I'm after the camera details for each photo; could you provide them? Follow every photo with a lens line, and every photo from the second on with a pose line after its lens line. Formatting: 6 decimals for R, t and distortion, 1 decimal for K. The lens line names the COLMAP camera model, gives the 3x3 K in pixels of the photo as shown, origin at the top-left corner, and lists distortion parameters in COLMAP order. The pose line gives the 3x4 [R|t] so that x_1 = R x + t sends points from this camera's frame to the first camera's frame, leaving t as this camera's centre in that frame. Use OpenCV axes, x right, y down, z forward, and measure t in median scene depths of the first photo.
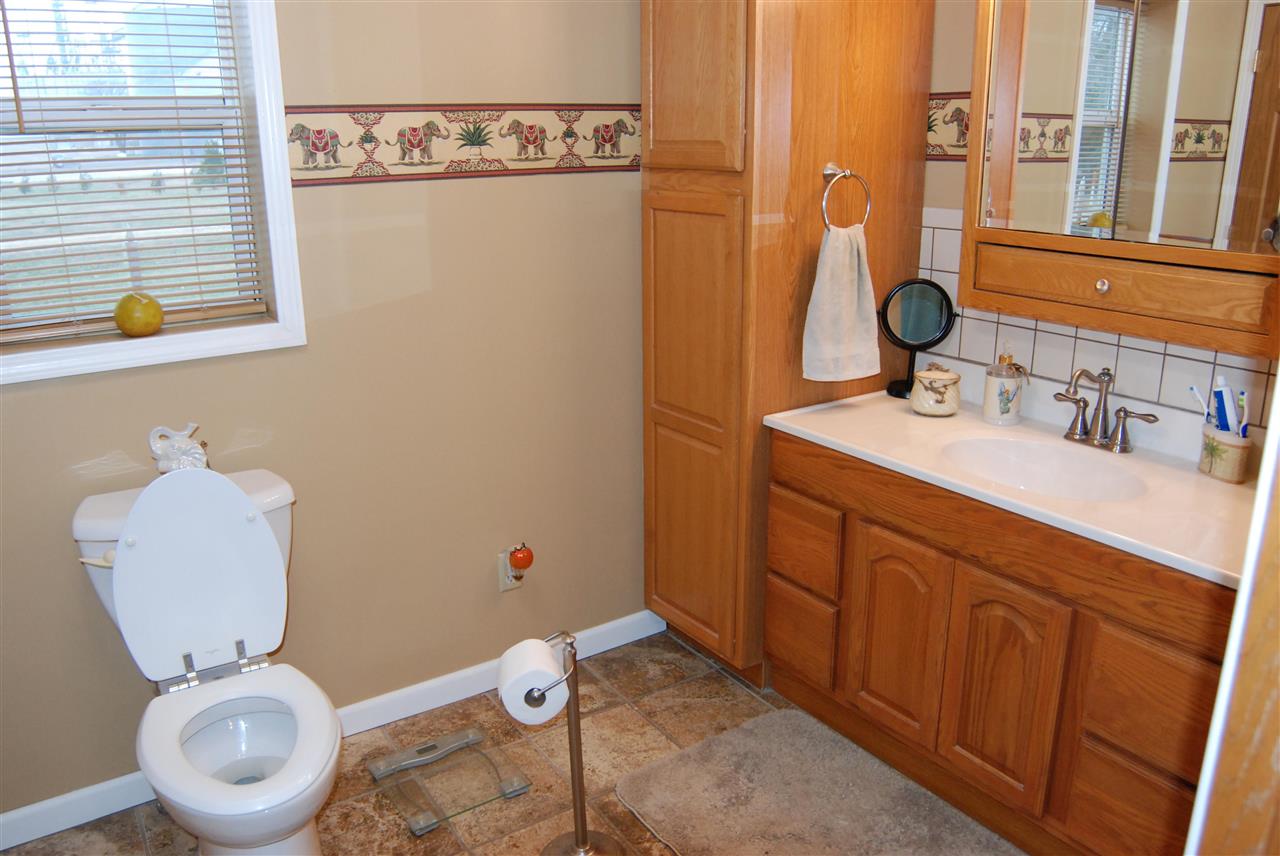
lens RADIAL K [[985.4, 0, 633.0], [0, 985.4, 426.4], [0, 0, 1]] dist [-0.106222, 0.048647]
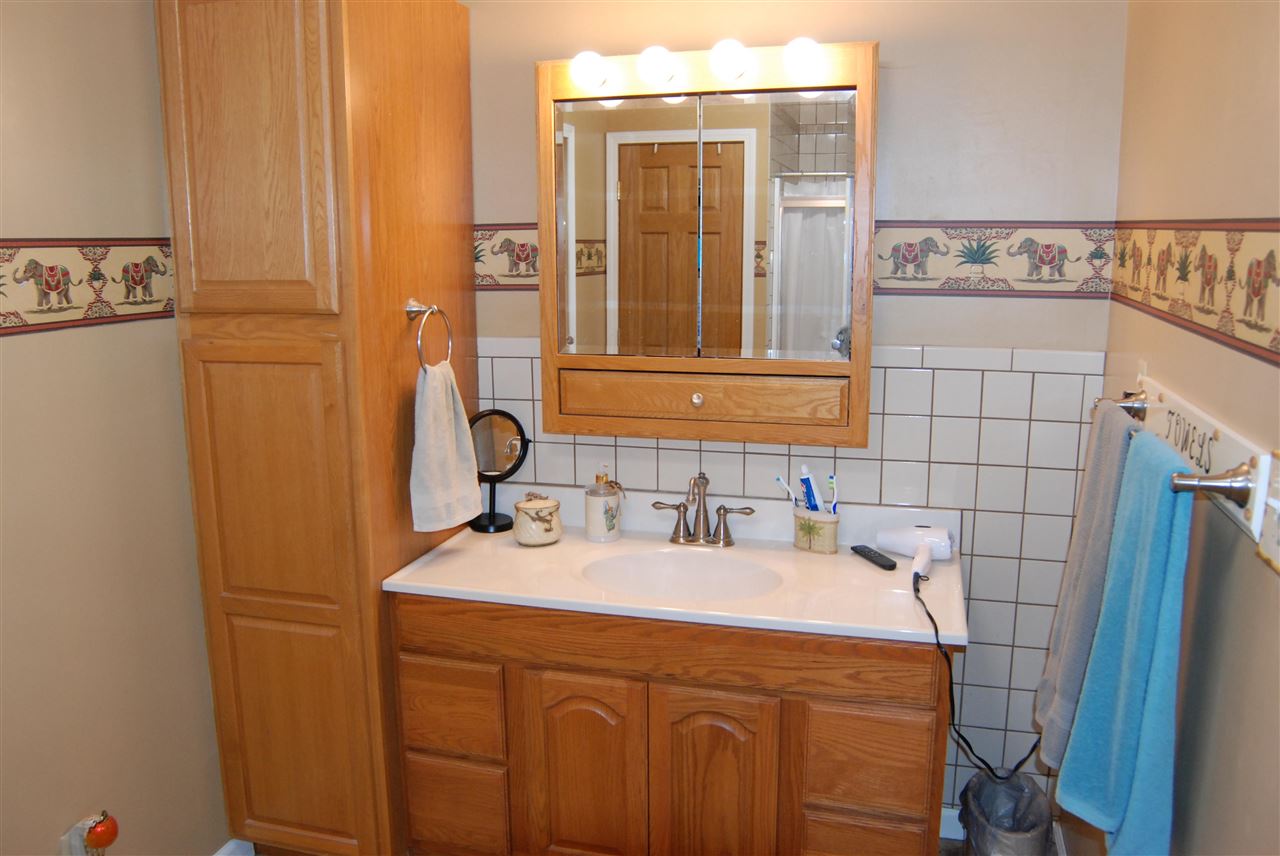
lens RADIAL K [[985.4, 0, 643.0], [0, 985.4, 434.3], [0, 0, 1]] dist [-0.106222, 0.048647]
pose [[0.762872, -0.116595, 0.635950, -0.233956], [0.183376, 0.982233, -0.039891, -0.062439], [-0.620000, 0.147050, 0.770699, 0.151453]]
